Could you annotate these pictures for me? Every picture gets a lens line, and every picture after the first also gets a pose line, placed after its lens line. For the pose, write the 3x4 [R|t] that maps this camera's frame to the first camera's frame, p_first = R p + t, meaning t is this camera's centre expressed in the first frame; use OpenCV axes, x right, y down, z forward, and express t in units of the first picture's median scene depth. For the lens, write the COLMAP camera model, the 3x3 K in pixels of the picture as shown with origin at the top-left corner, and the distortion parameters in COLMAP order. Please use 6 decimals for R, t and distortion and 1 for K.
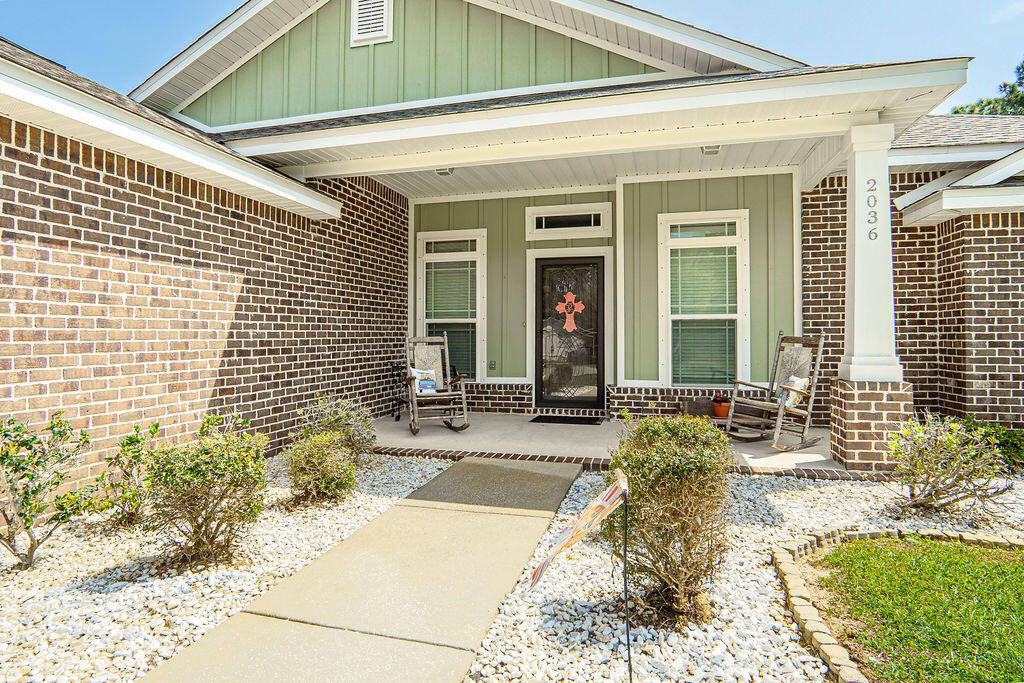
lens RADIAL K [[547.5, 0, 512.0], [0, 547.5, 341.5], [0, 0, 1]] dist [-0.025867, -0.000010]
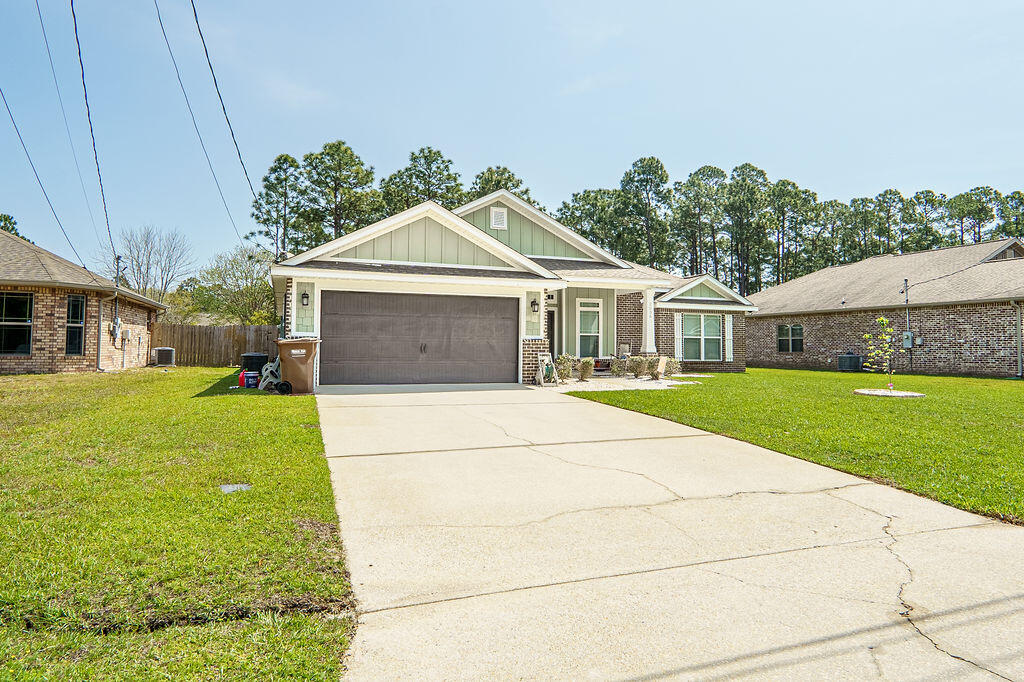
lens RADIAL K [[547.5, 0, 512.0], [0, 547.5, 341.0], [0, 0, 1]] dist [-0.025867, -0.000010]
pose [[0.838351, 0.014122, 0.544948, -1.514265], [-0.005192, 0.999826, -0.017922, 0.043183], [-0.545106, 0.012196, 0.838278, -1.173269]]
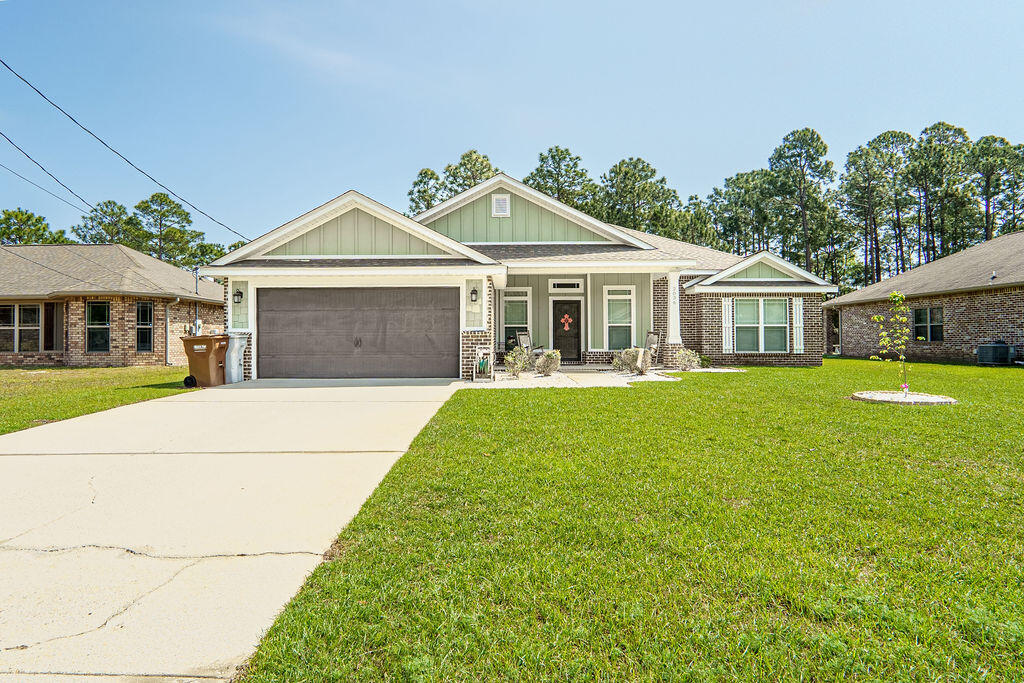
lens RADIAL K [[525.7, 0, 512.0], [0, 525.7, 341.5], [0, 0, 1]] dist [-0.025444, 0.000340]
pose [[0.964746, -0.004143, 0.263151, -0.791101], [0.006039, 0.999961, -0.006398, 0.047251], [-0.263114, 0.007761, 0.964734, -1.271515]]
